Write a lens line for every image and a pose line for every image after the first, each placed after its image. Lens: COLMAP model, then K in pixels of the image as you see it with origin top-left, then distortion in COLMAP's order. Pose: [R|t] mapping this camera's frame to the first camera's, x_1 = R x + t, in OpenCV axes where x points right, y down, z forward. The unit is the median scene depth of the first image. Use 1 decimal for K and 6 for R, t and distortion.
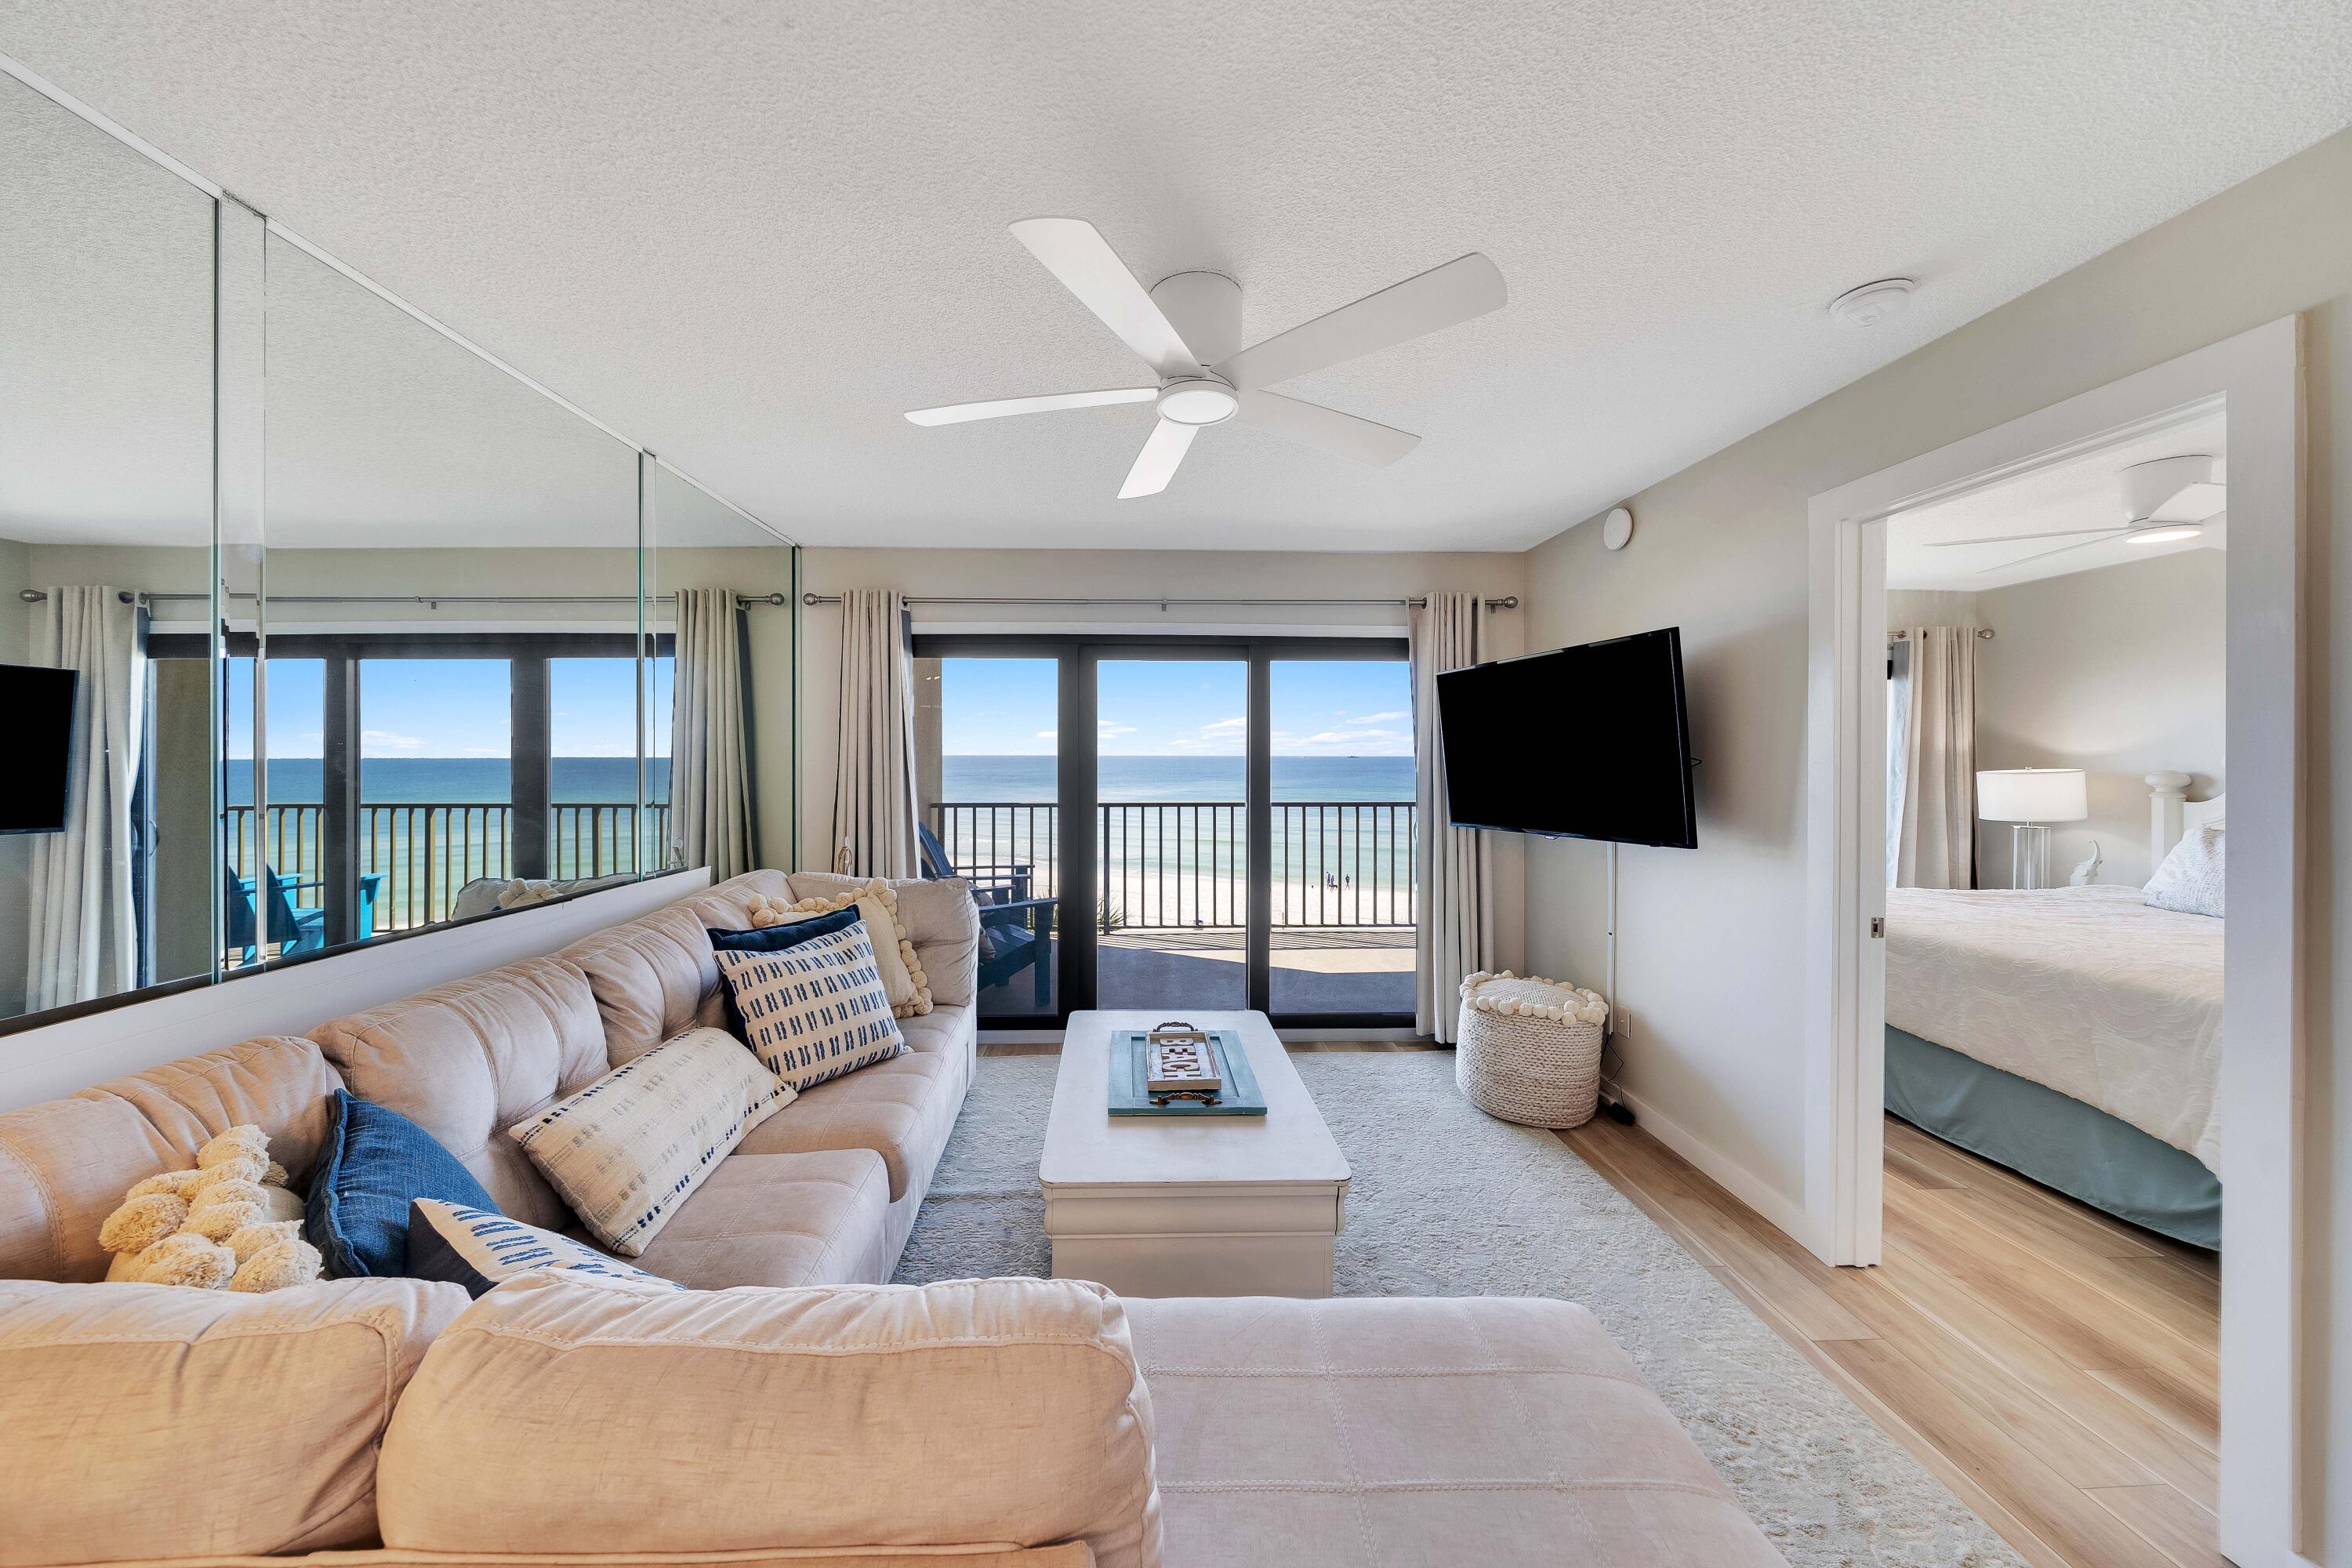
lens RADIAL K [[833.5, 0, 1177.5], [0, 833.5, 754.7], [0, 0, 1]] dist [-0.001450, -0.000152]
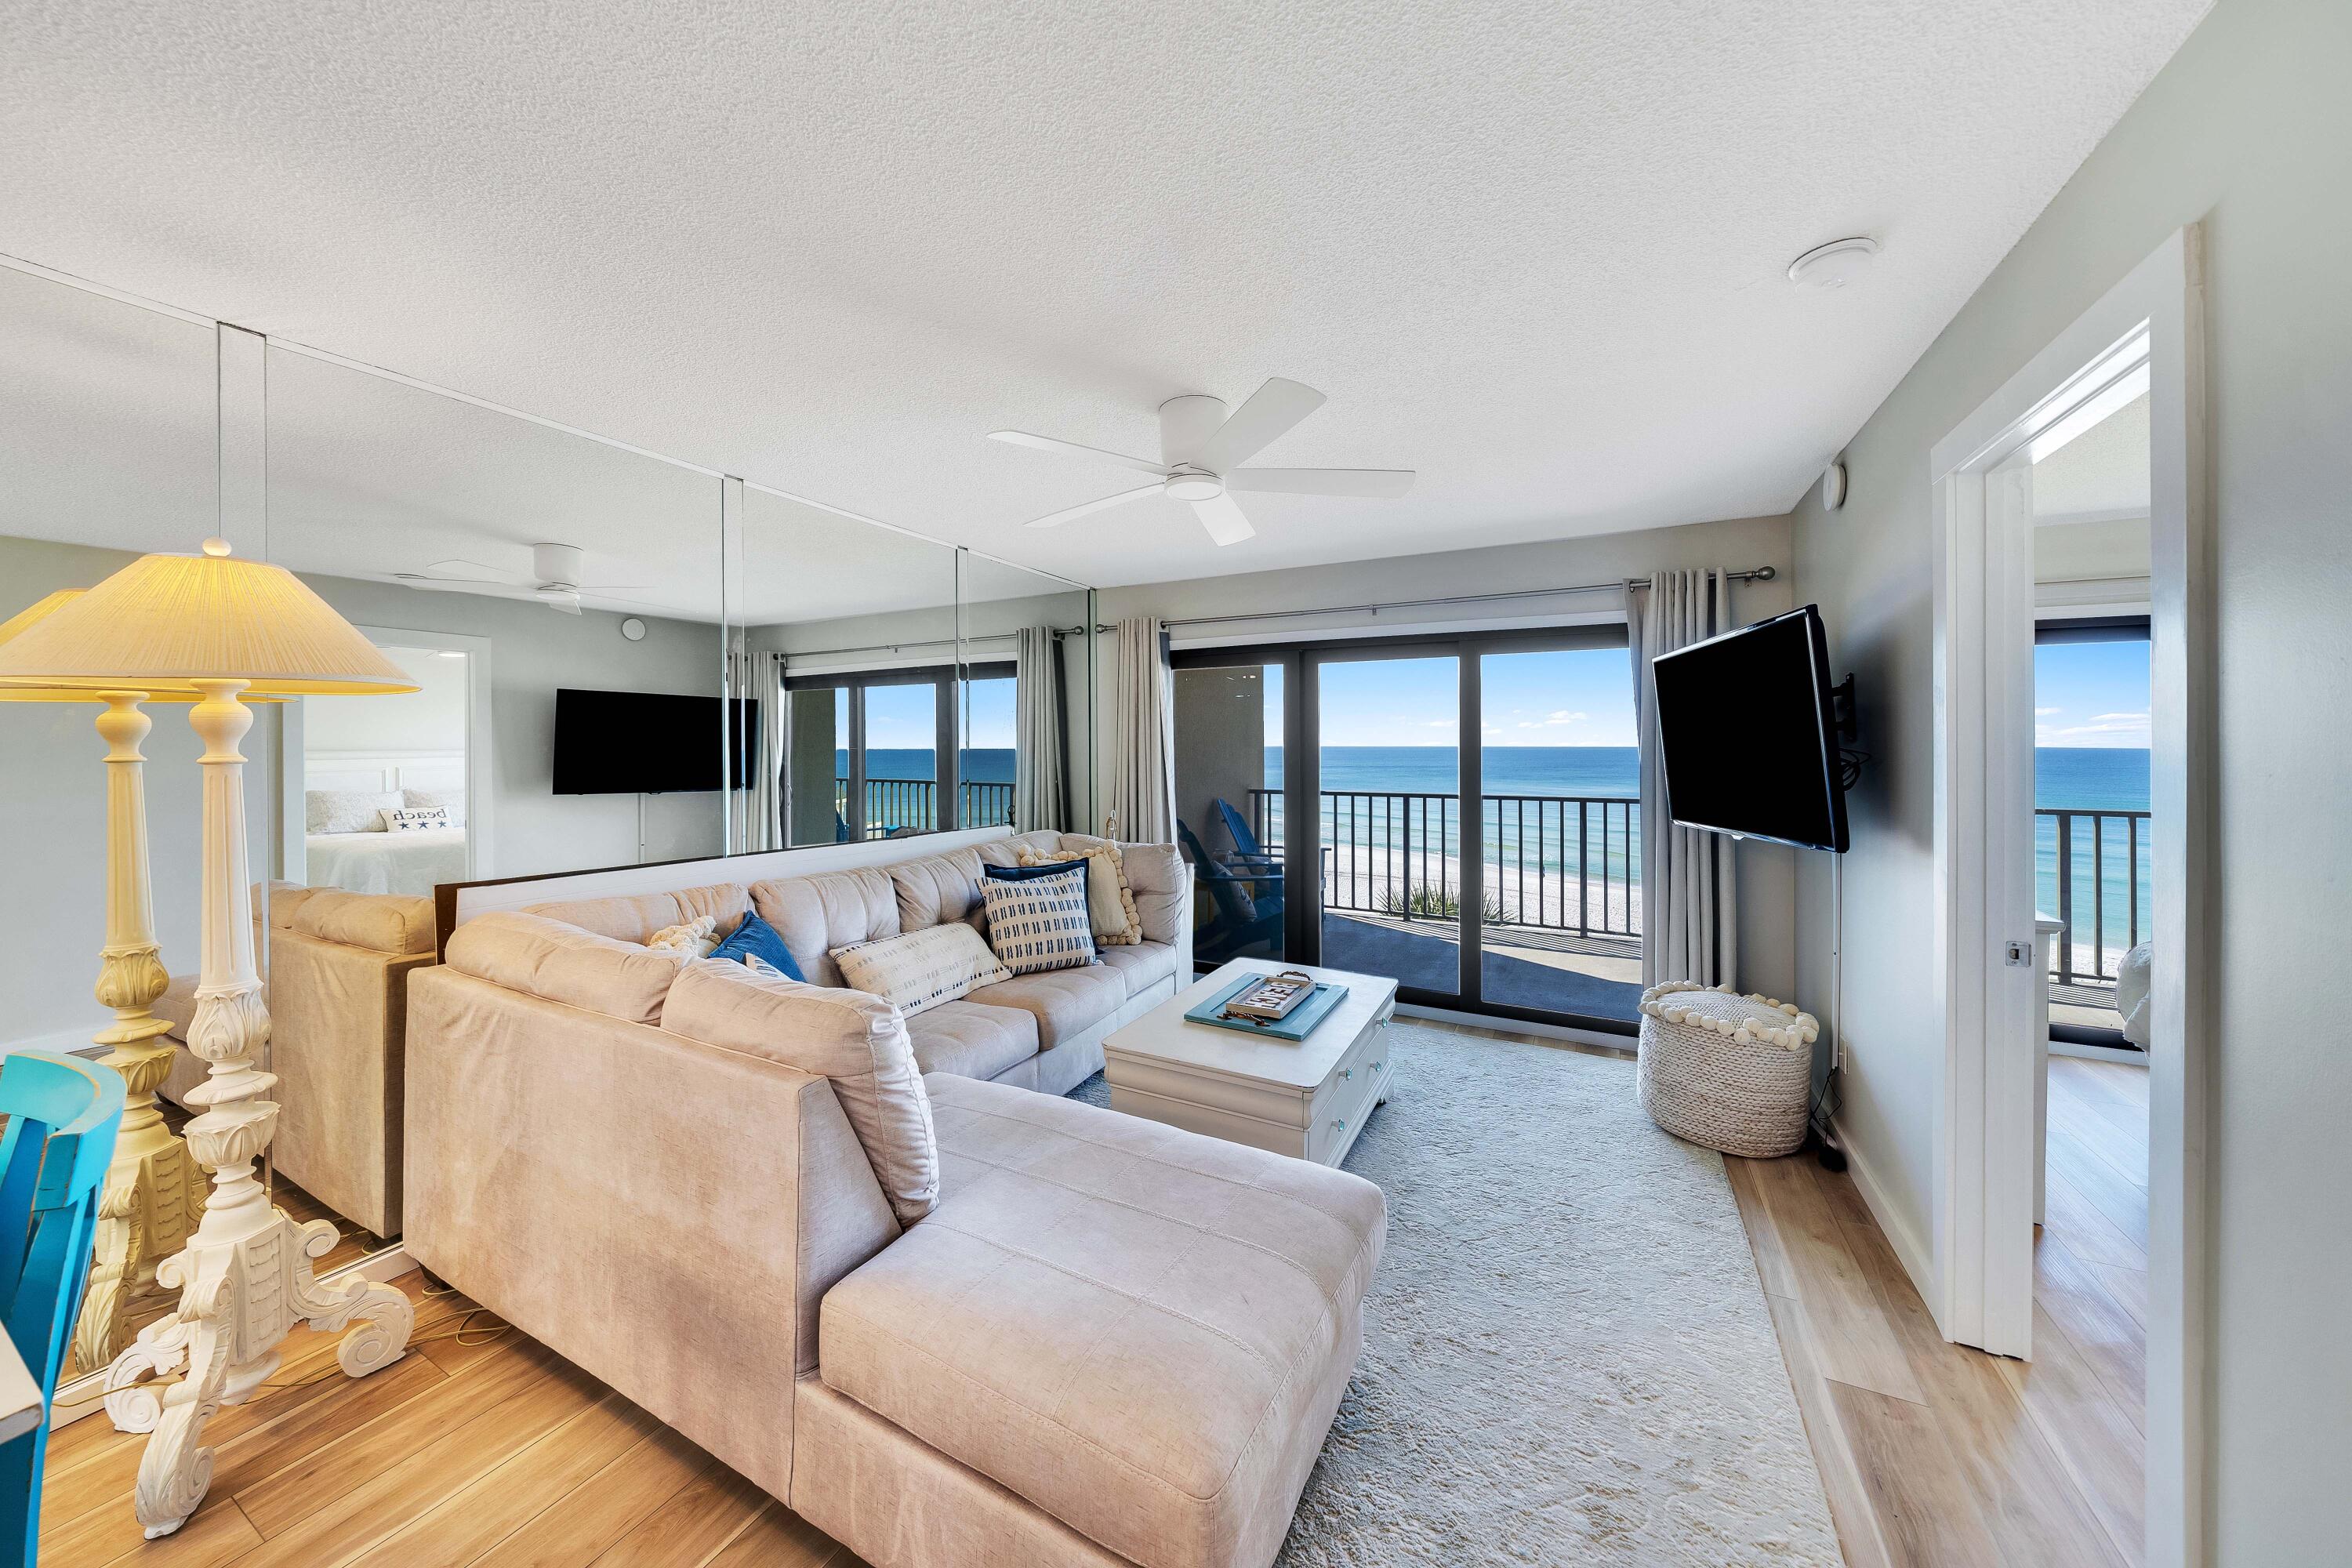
lens RADIAL K [[837.3, 0, 1150.4], [0, 837.3, 744.4], [0, 0, 1]] dist [-0.001098, -0.000197]
pose [[0.860917, -0.003100, -0.508736, 0.361526], [0.002313, 0.999995, -0.002180, -0.001479], [0.508740, 0.000700, 0.860920, -0.114760]]
